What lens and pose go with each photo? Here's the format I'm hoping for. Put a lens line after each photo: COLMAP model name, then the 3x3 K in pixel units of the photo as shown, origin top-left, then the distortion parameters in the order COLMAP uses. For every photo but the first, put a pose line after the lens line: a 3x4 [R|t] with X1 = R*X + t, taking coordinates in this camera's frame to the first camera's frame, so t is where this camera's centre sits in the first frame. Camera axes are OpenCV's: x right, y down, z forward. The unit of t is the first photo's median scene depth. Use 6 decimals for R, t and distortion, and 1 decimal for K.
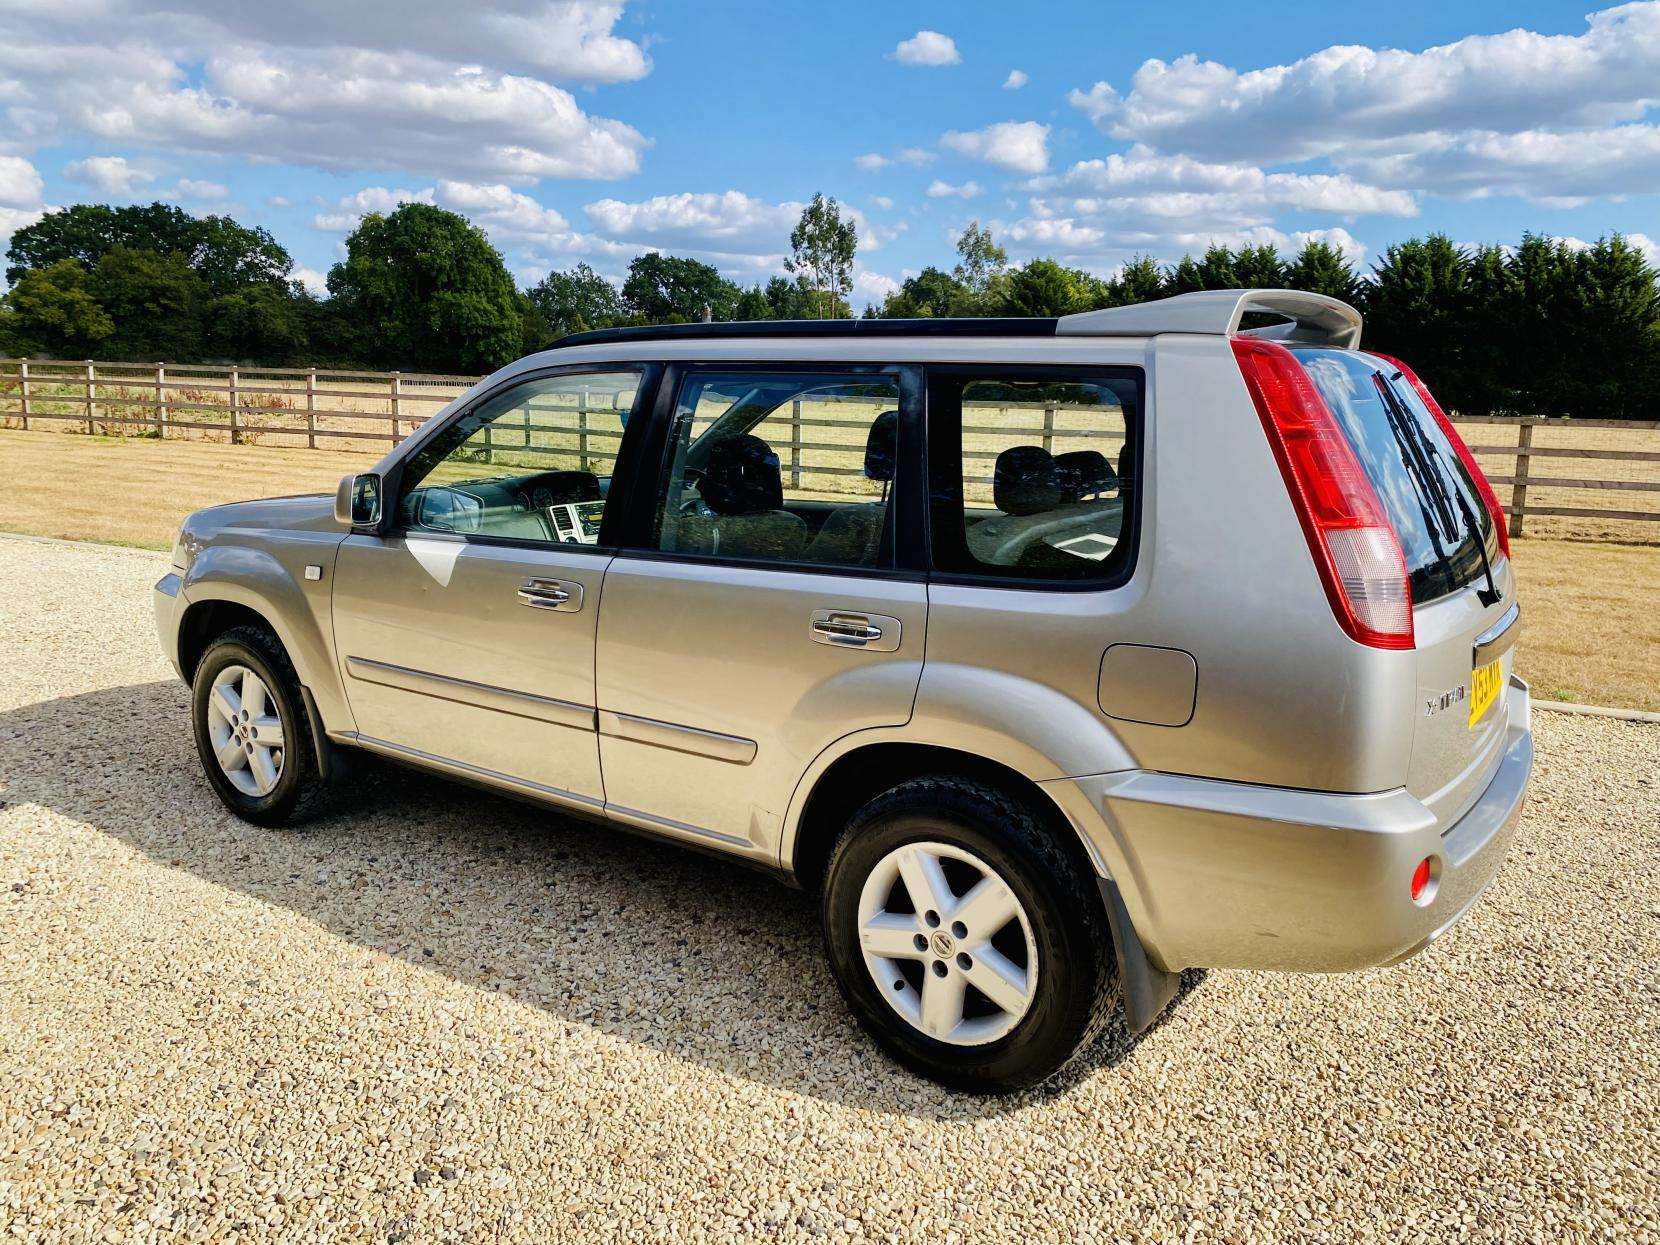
lens RADIAL K [[1367.5, 0, 830.0], [0, 1367.5, 622.5], [0, 0, 1]] dist [0.016087, -0.011851]
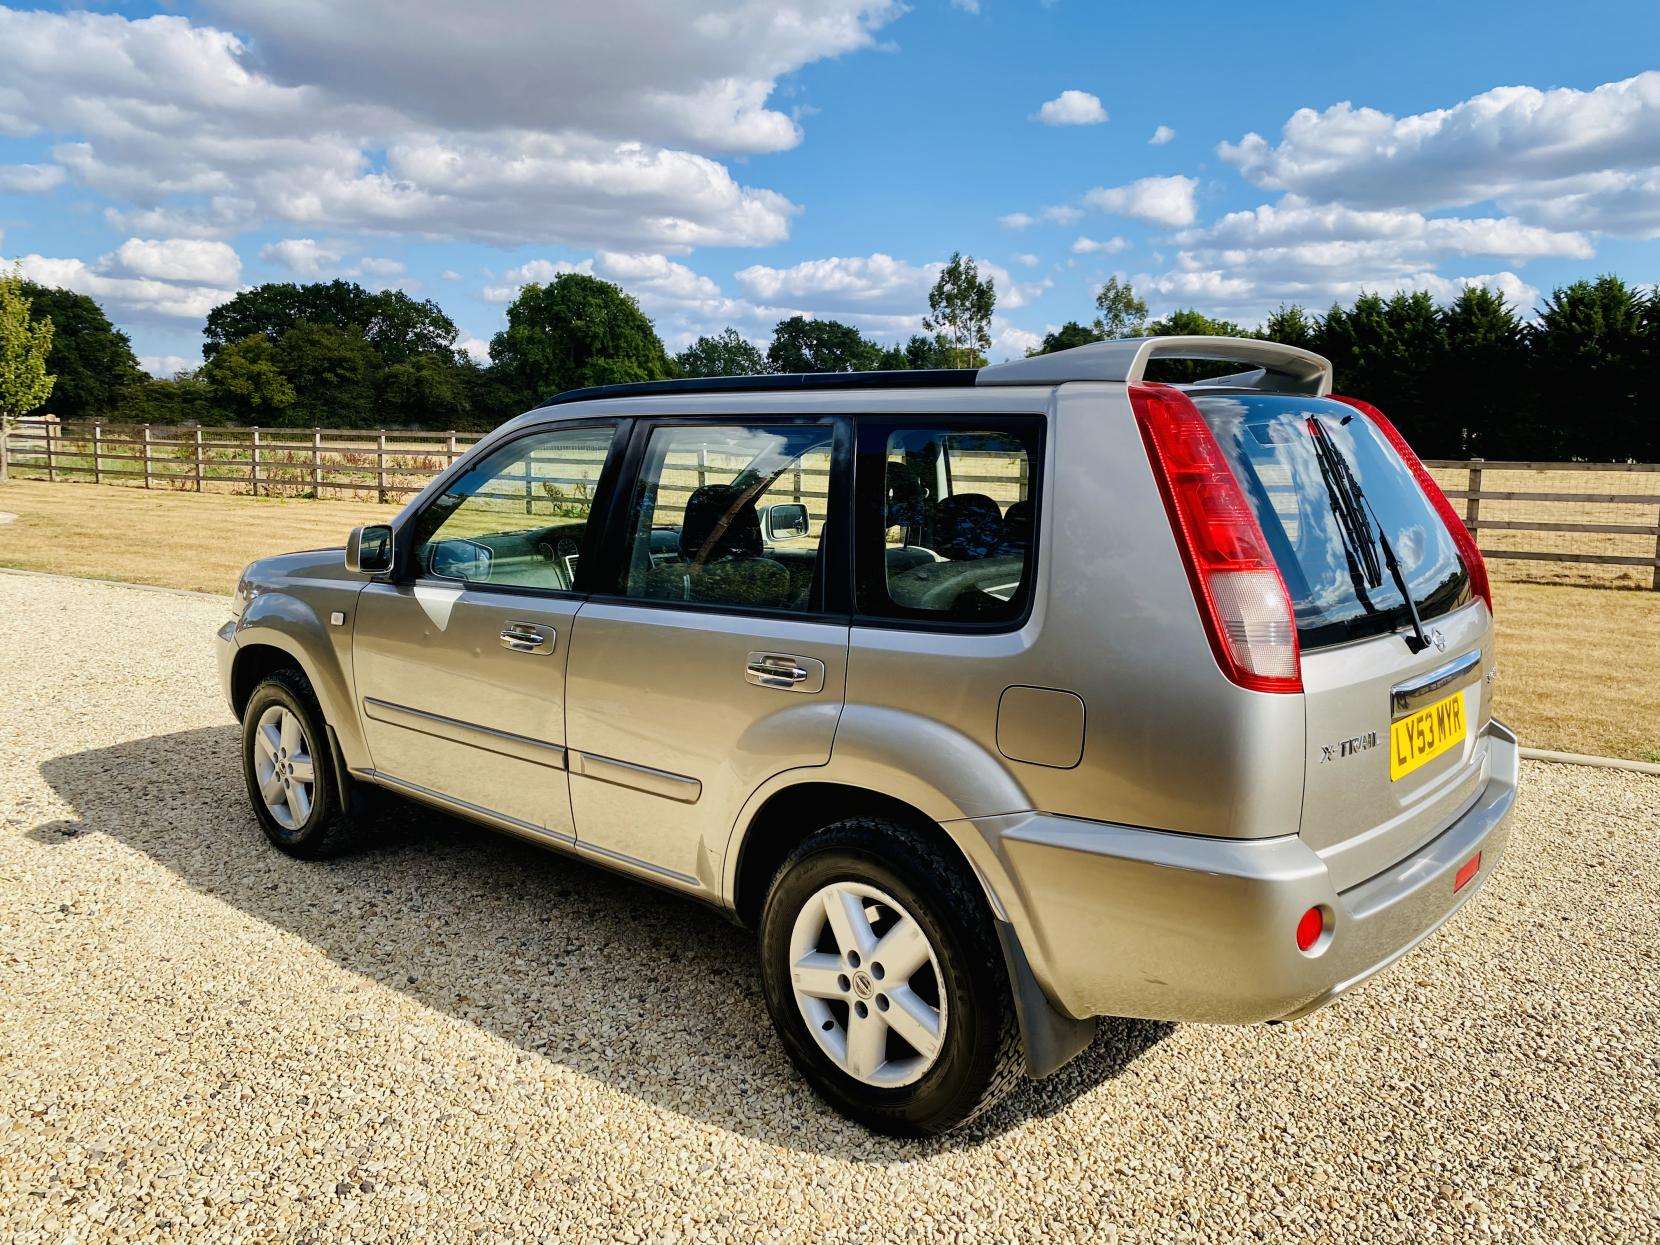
lens RADIAL K [[1367.5, 0, 830.0], [0, 1367.5, 622.5], [0, 0, 1]] dist [0.016087, -0.011851]
pose [[0.992904, 0.003331, -0.118868, 0.142572], [-0.008267, 0.999123, -0.041057, 0.008071], [0.118627, 0.041748, 0.992061, -0.011534]]
